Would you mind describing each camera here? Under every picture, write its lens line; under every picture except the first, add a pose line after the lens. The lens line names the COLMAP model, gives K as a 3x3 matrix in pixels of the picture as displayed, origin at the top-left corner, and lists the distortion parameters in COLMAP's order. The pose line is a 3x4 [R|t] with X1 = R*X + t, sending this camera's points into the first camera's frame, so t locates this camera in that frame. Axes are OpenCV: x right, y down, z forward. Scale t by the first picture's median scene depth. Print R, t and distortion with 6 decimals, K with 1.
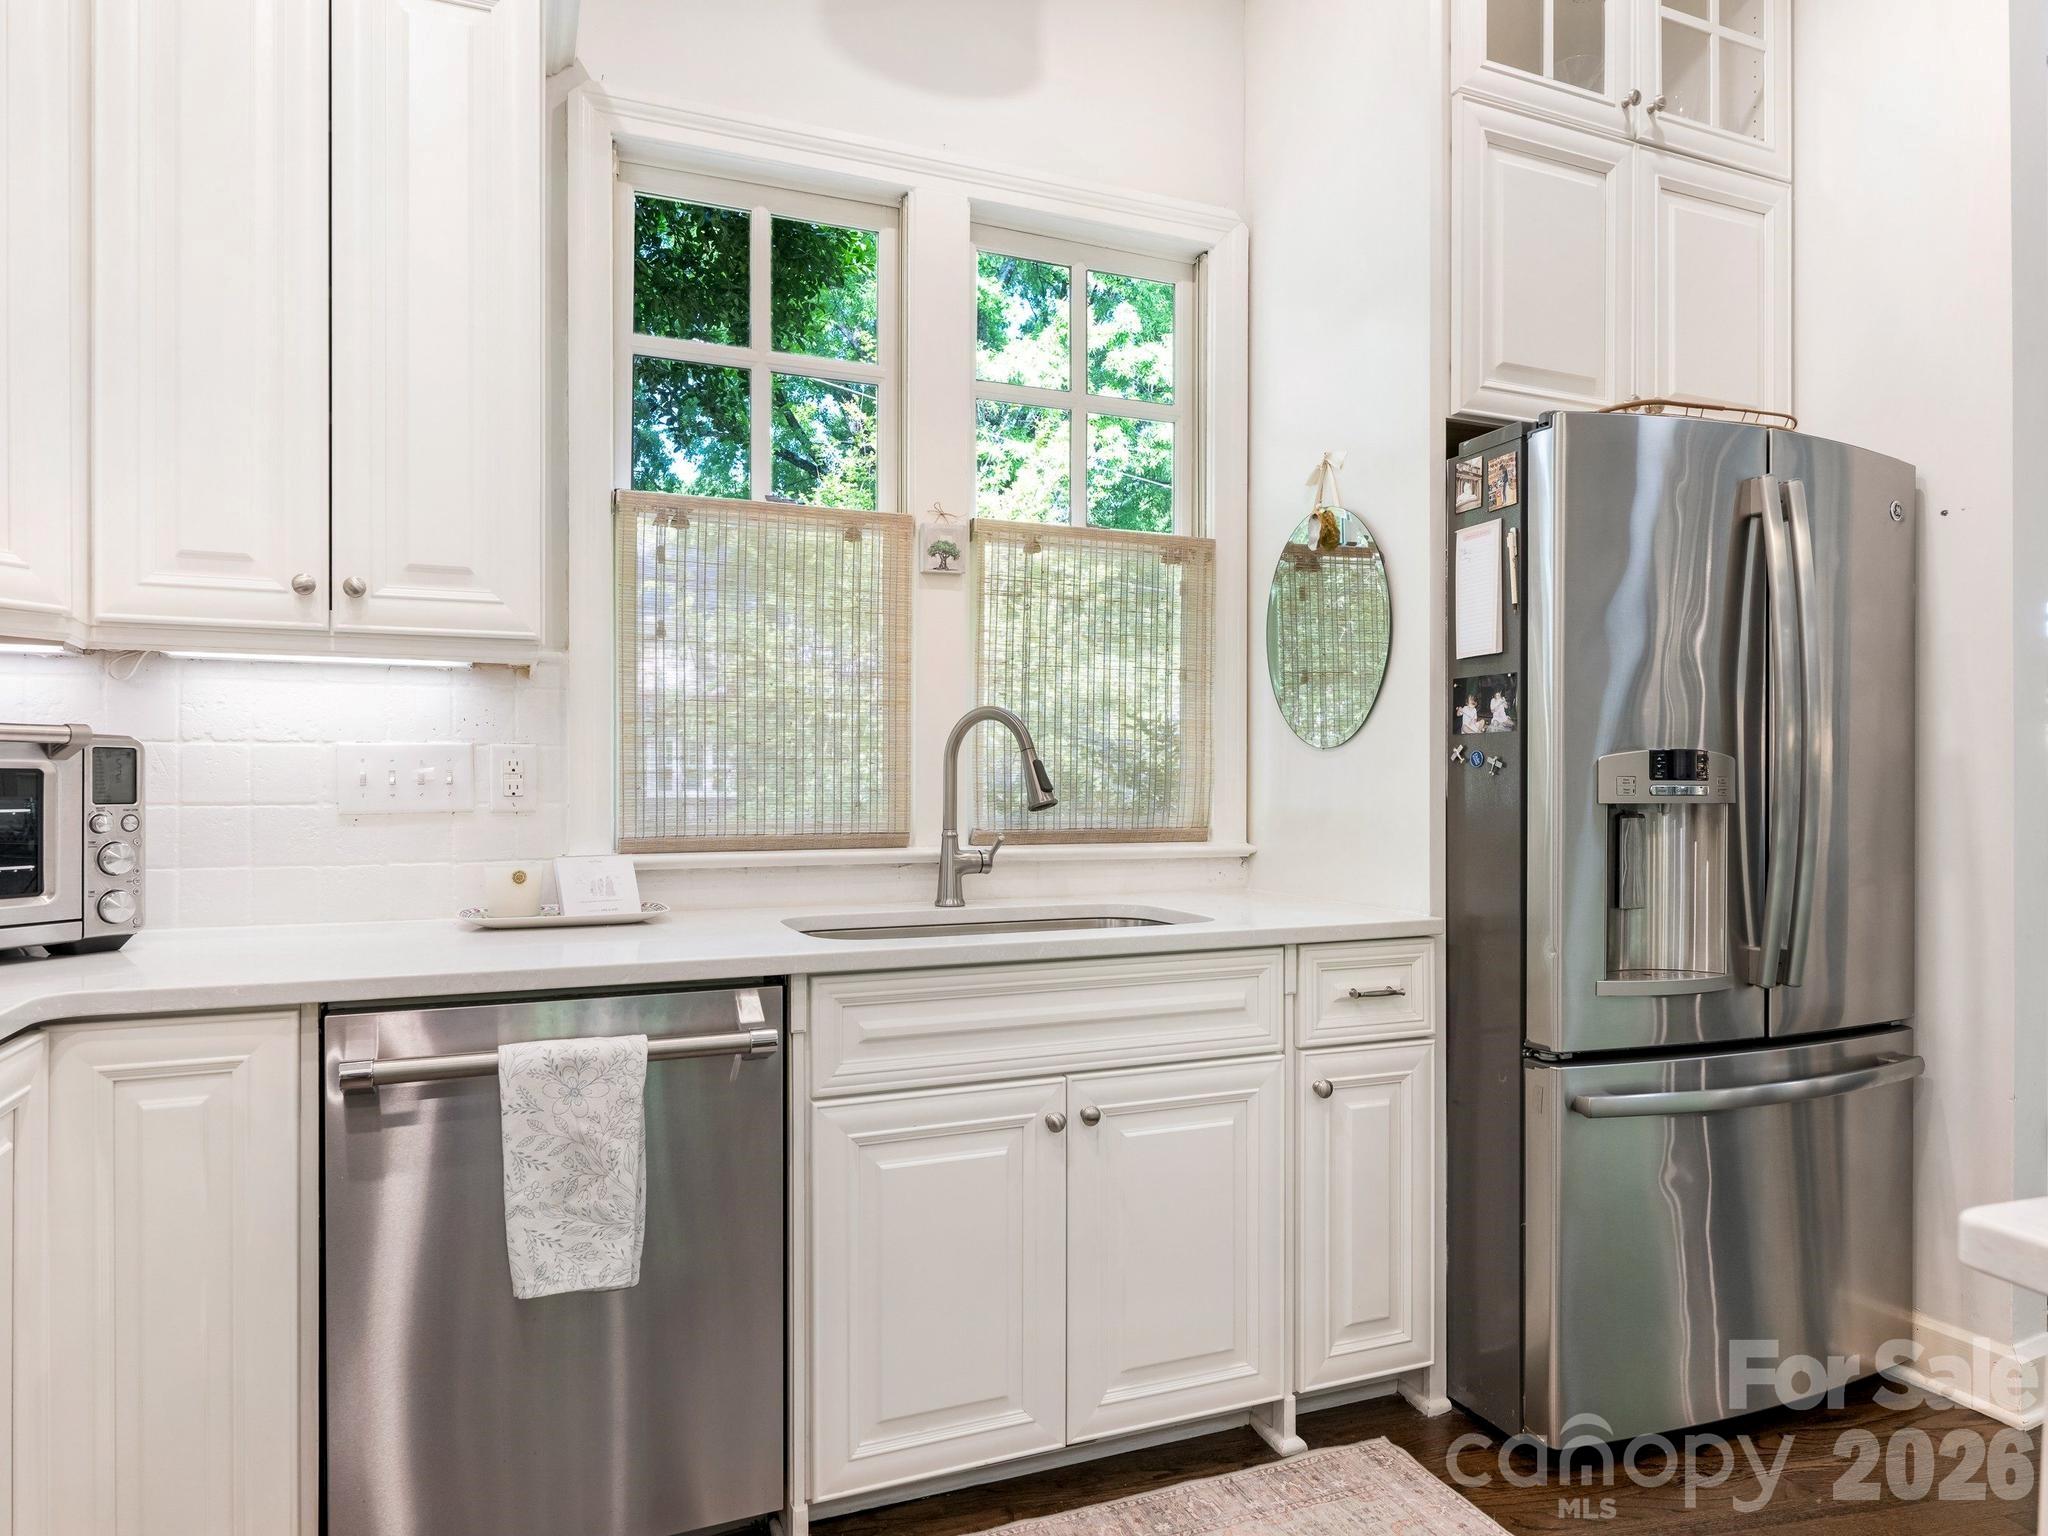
lens RADIAL K [[1223.2, 0, 983.2], [0, 1223.2, 788.7], [0, 0, 1]] dist [-0.000902, -0.001054]
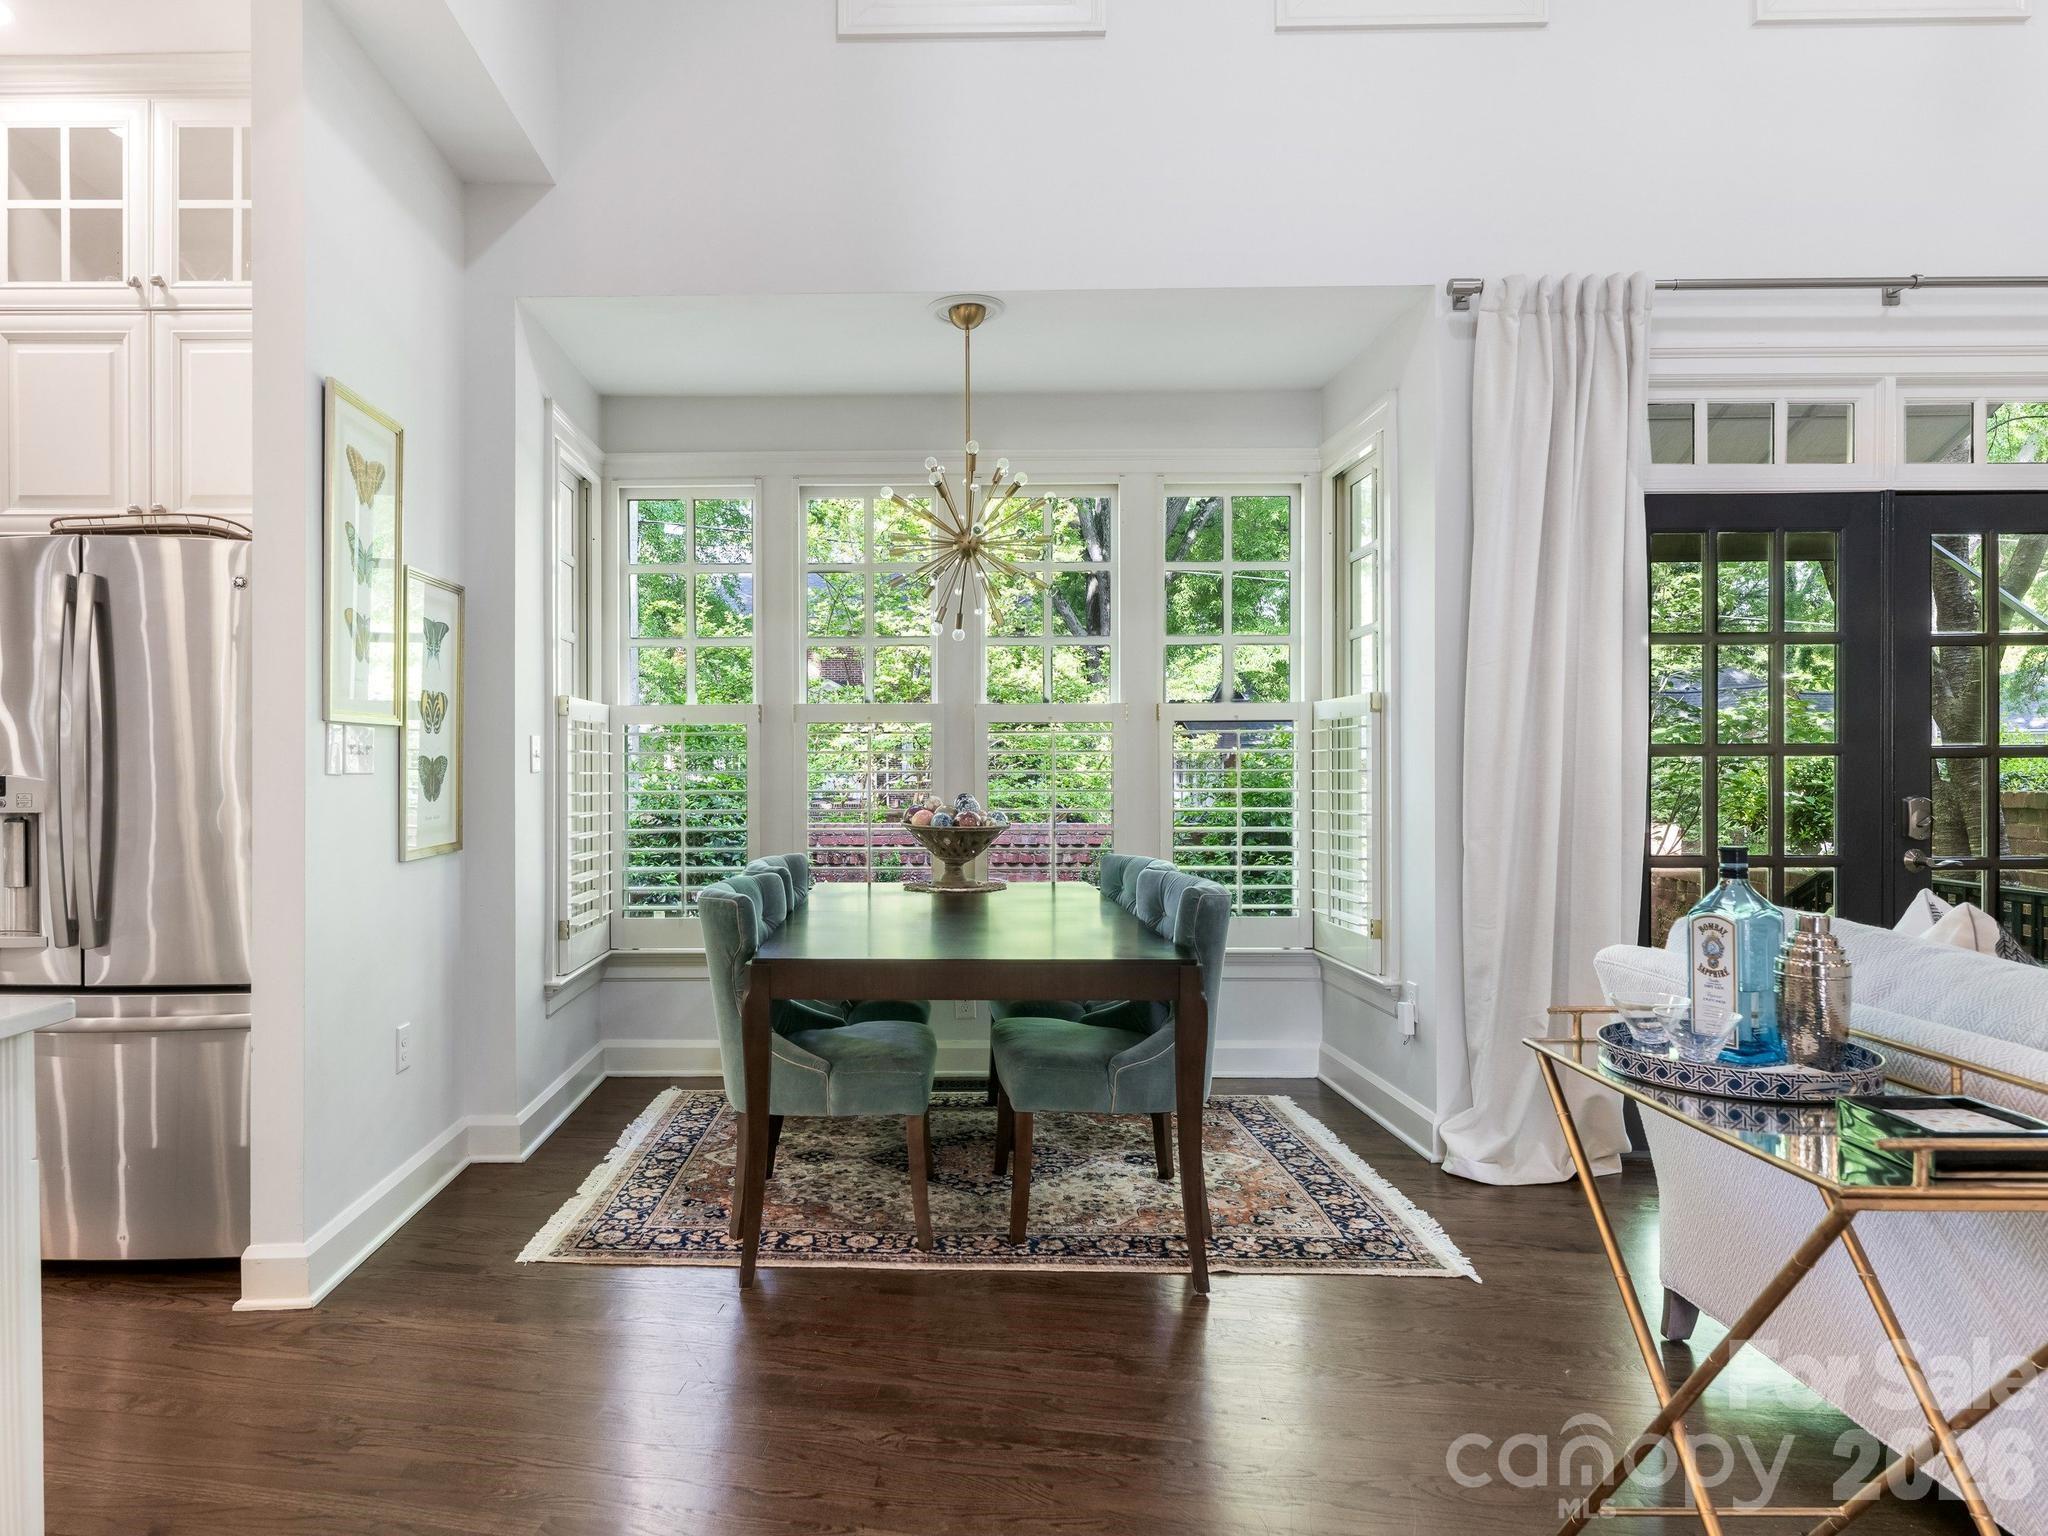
lens RADIAL K [[1218.6, 0, 887.7], [0, 1218.6, 773.9], [0, 0, 1]] dist [0.003072, -0.003553]
pose [[0.921846, -0.001785, -0.387552, 2.327183], [0.002626, 0.999995, 0.001640, -0.036231], [0.387547, -0.002529, 0.921847, 0.120717]]
